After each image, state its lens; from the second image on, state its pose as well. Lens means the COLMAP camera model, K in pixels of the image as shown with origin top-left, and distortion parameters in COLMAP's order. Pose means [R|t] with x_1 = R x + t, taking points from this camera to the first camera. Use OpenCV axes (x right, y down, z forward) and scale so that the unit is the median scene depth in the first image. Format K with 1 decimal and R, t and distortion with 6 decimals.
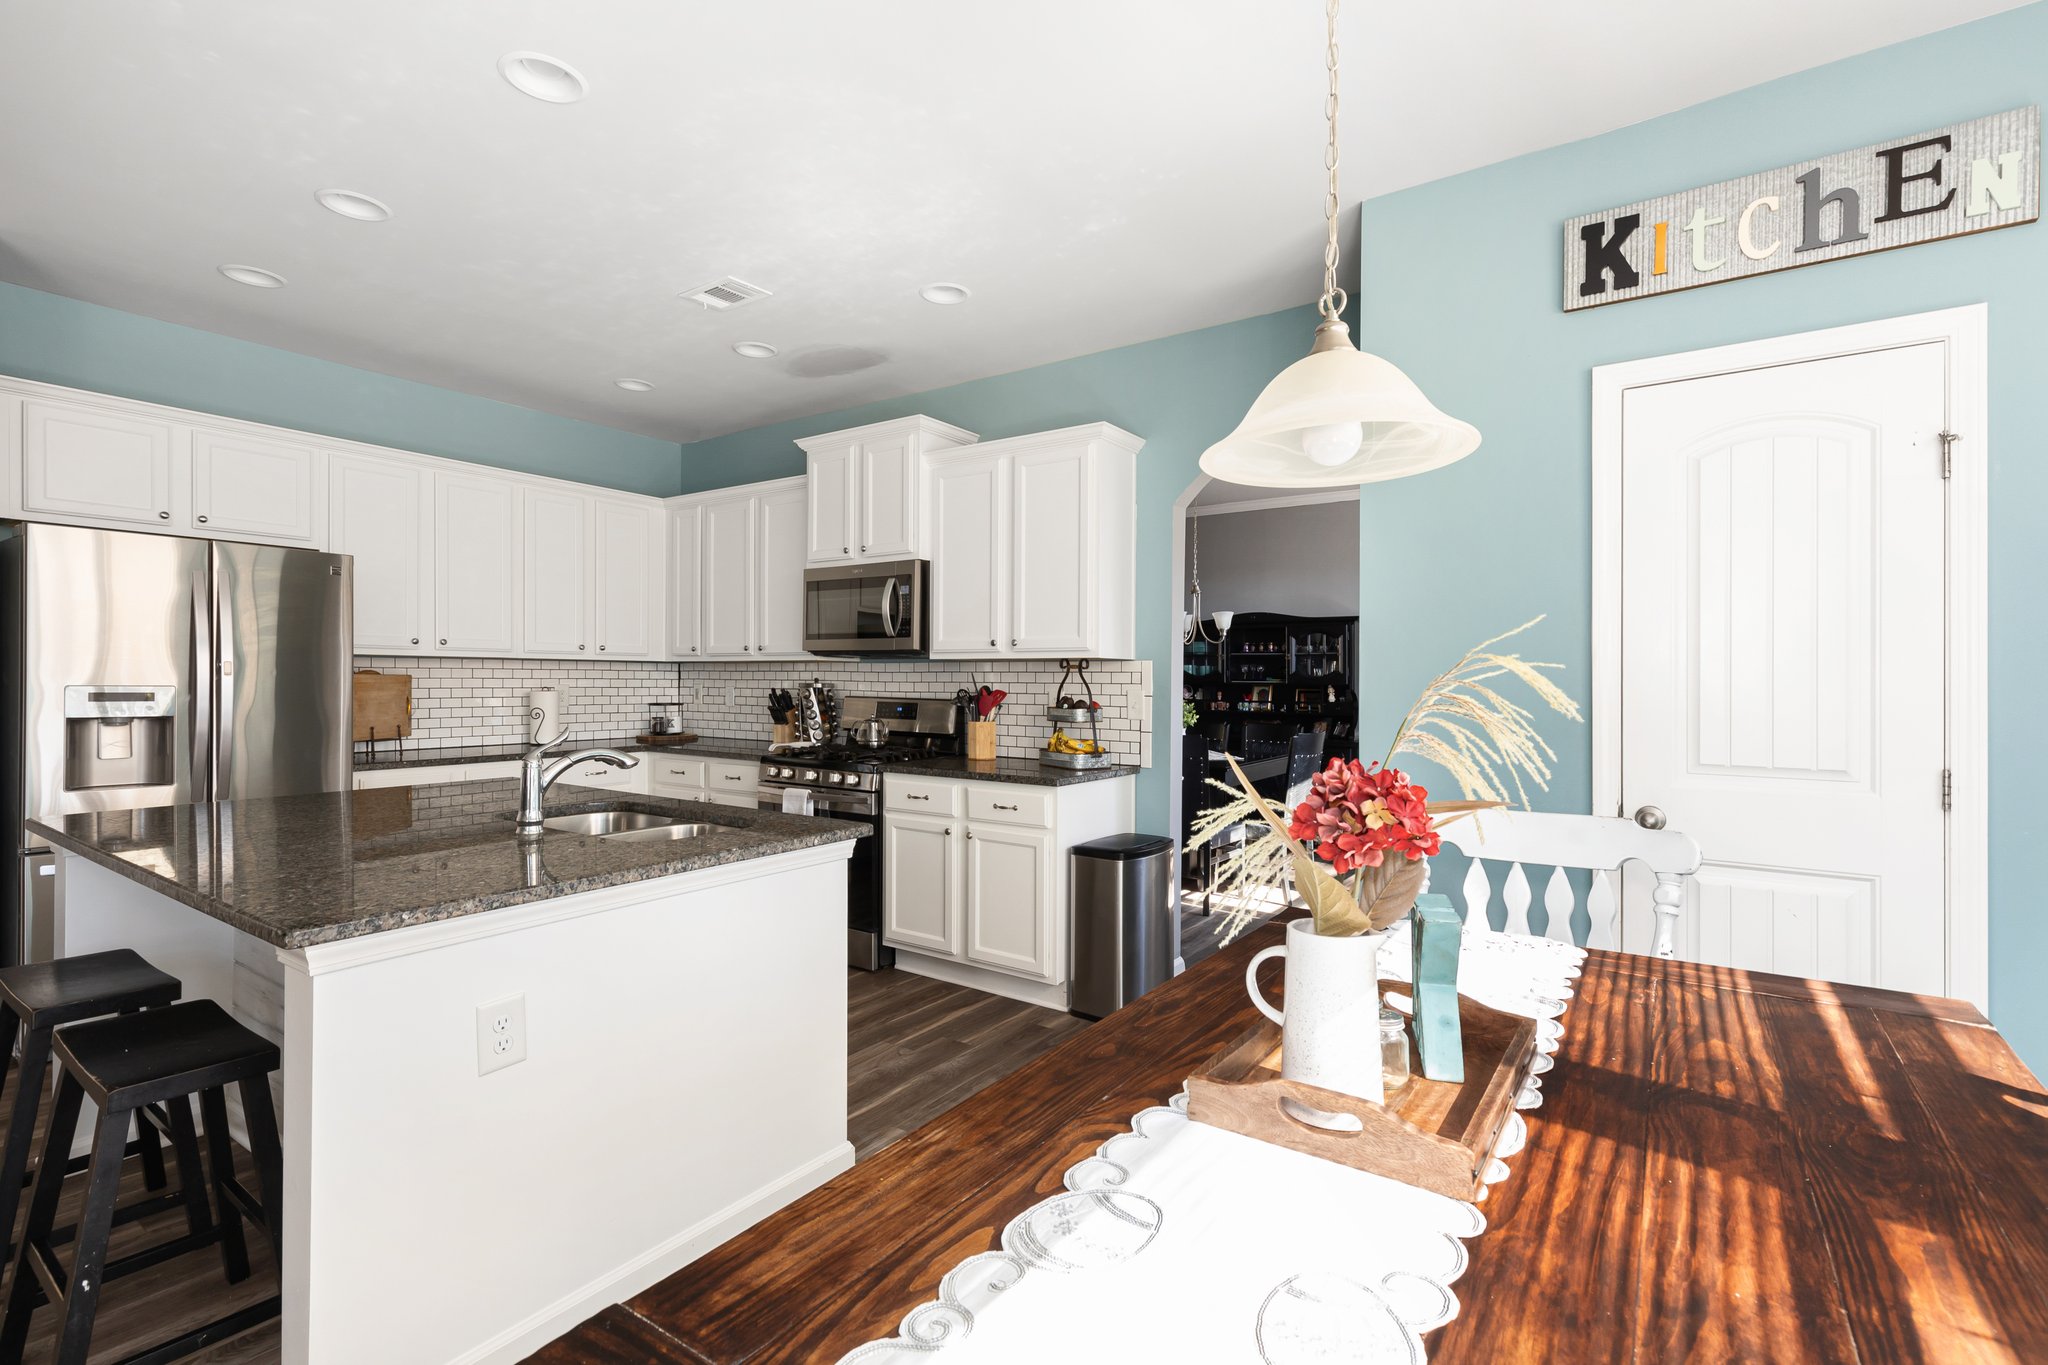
lens RADIAL K [[936.4, 0, 1024.0], [0, 936.4, 682.5], [0, 0, 1]] dist [0.002656, 0.000093]
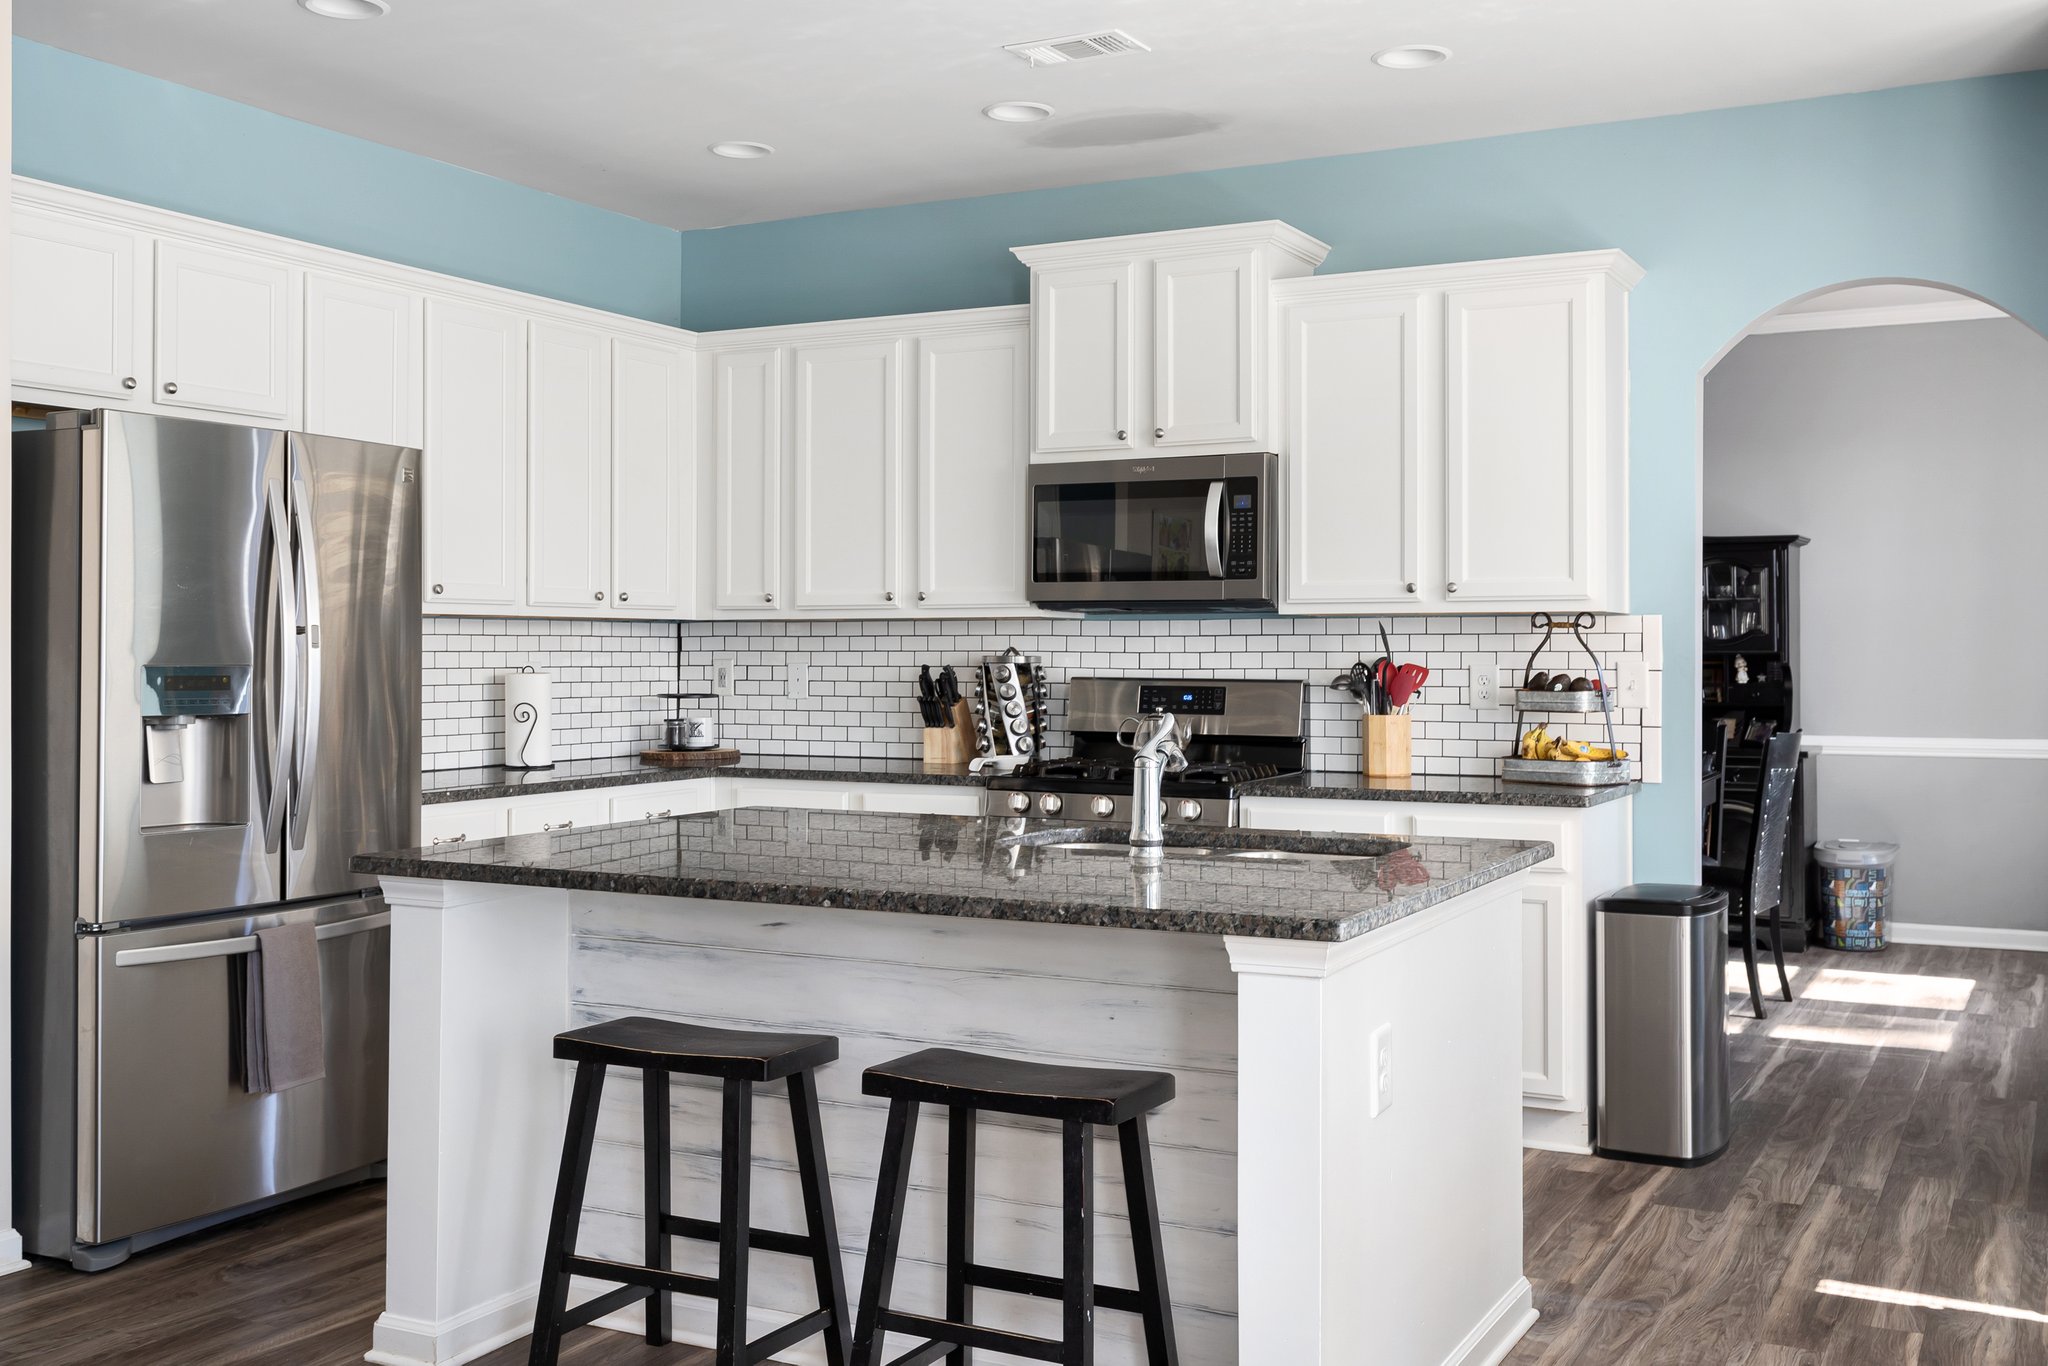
lens RADIAL K [[2032.4, 0, 987.6], [0, 2032.4, 632.5], [0, 0, 1]] dist [0.004577, 0.005596]
pose [[0.993497, -0.006346, 0.113683, -0.437952], [0.007809, 0.999892, -0.012428, 0.002185], [-0.113592, 0.013235, 0.993439, -0.300596]]
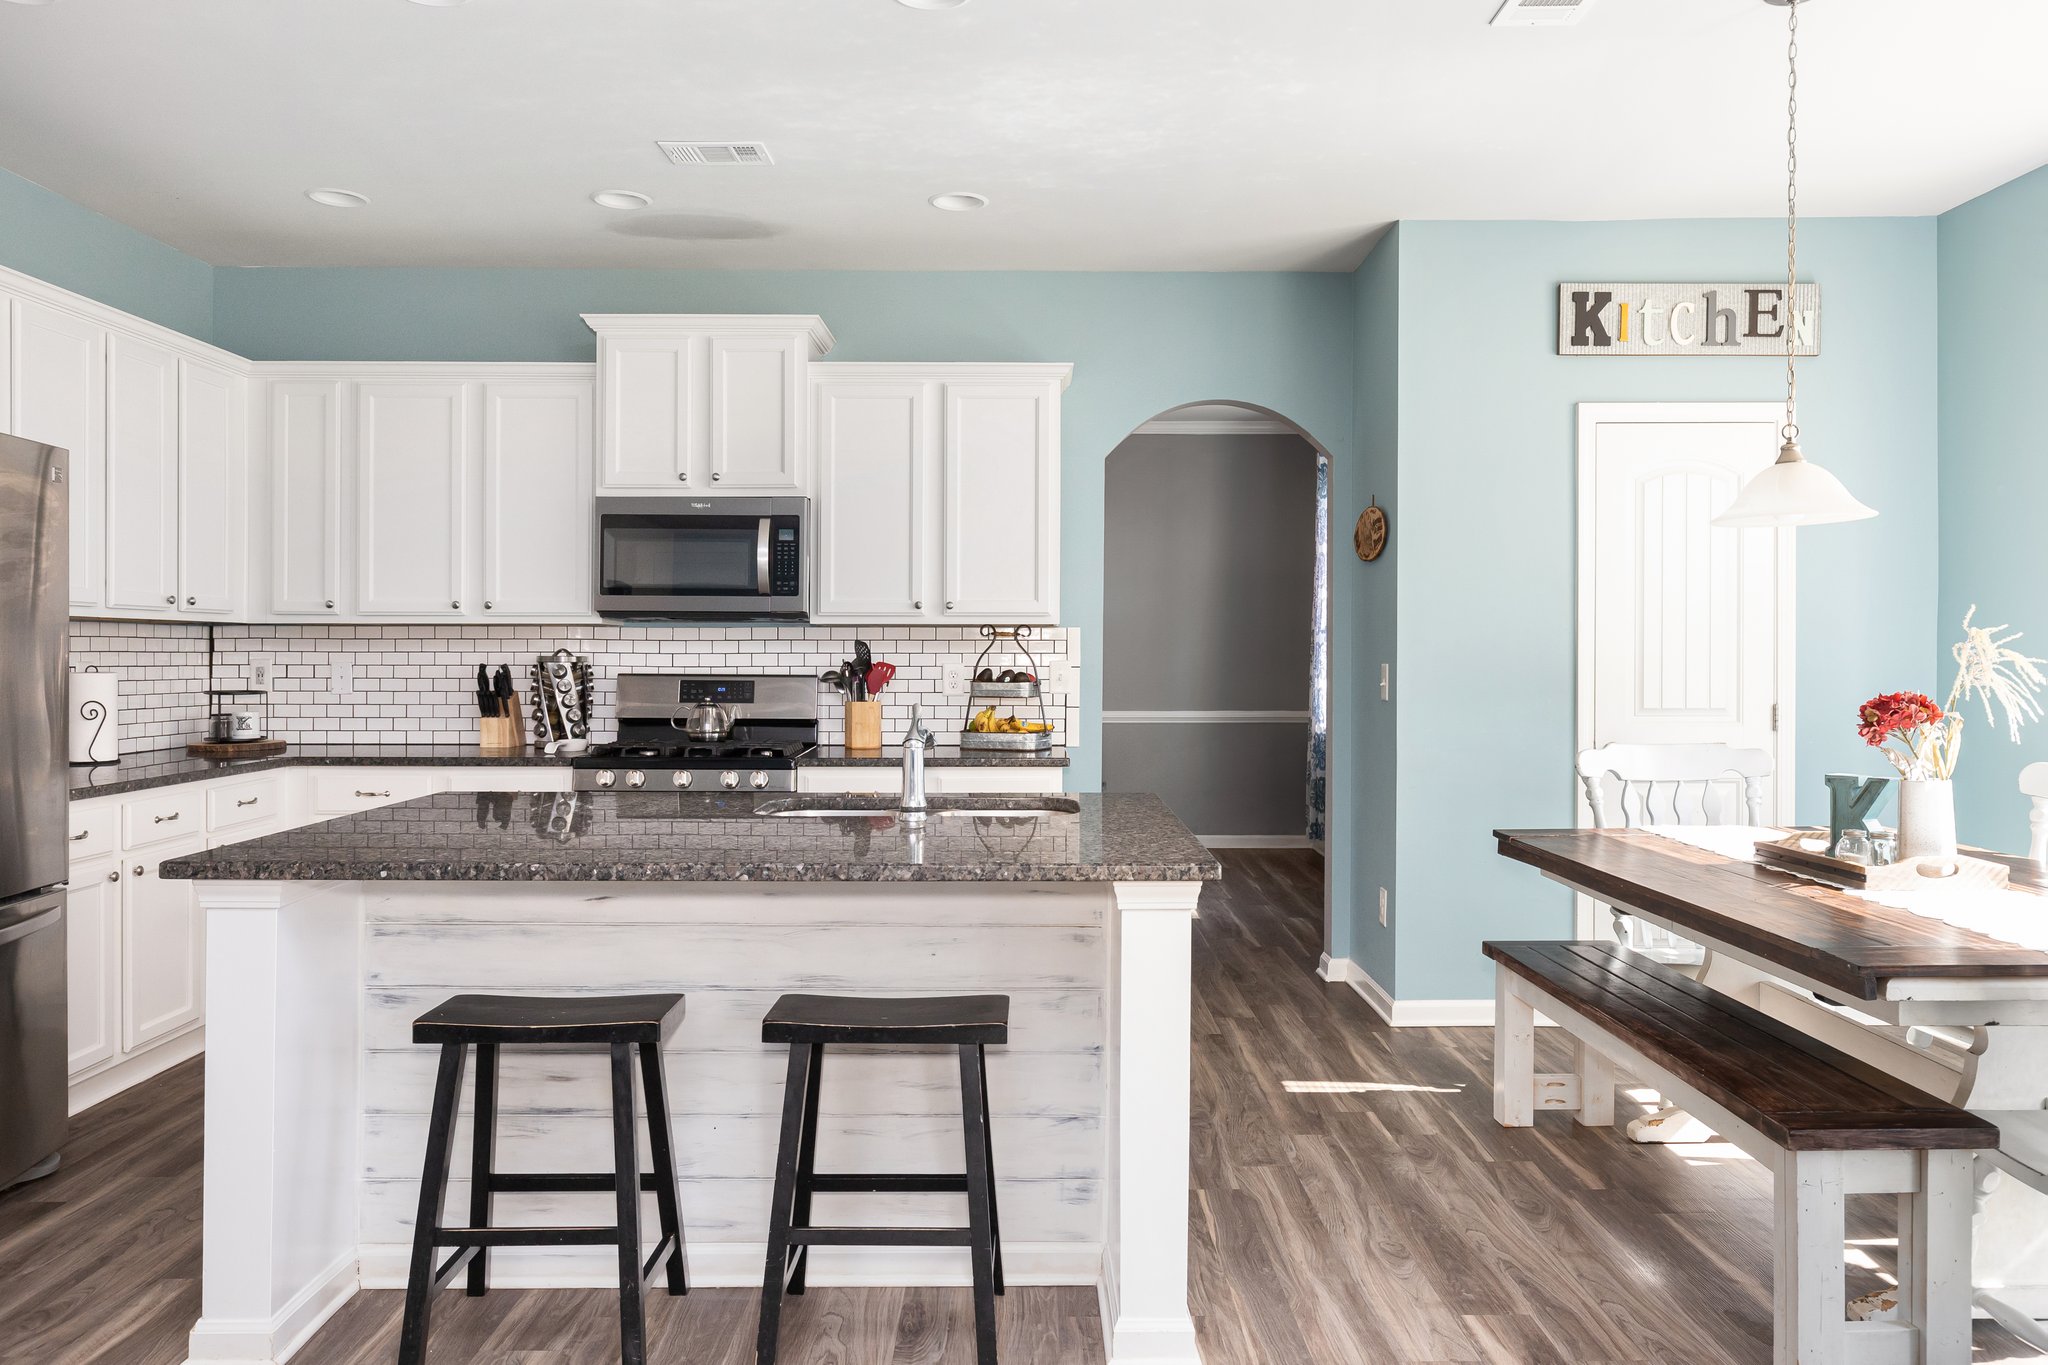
lens RADIAL K [[1490.0, 0, 1024.2], [0, 1490.0, 654.7], [0, 0, 1]] dist [-0.004438, -0.005131]
pose [[0.816591, -0.007145, 0.577172, -0.669941], [0.006510, 0.999974, 0.003169, -0.001823], [-0.577180, 0.001169, 0.816616, -0.125272]]
